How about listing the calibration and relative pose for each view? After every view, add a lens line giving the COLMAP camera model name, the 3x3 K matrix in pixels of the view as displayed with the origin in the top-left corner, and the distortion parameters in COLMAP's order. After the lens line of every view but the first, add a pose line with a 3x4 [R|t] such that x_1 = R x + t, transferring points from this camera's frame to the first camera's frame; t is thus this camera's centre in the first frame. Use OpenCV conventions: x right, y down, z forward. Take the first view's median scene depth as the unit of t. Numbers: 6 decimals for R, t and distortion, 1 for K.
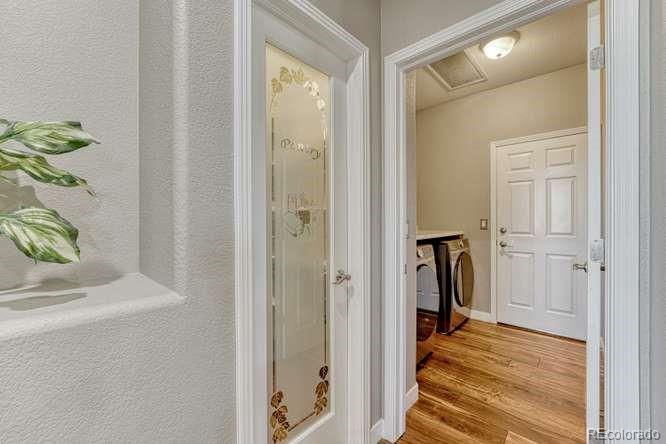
lens RADIAL K [[270.1, 0, 333.9], [0, 270.1, 220.1], [0, 0, 1]] dist [-0.012915, -0.000021]
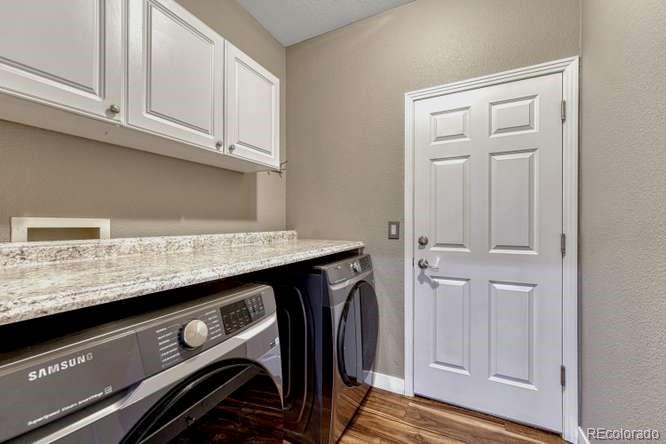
lens RADIAL K [[272.8, 0, 333.4], [0, 272.8, 226.2], [0, 0, 1]] dist [-0.000474, -0.000044]
pose [[0.961626, 0.003040, 0.274346, 0.273987], [-0.002725, 0.999995, -0.001530, 0.006847], [-0.274350, 0.000724, 0.961630, 0.475499]]
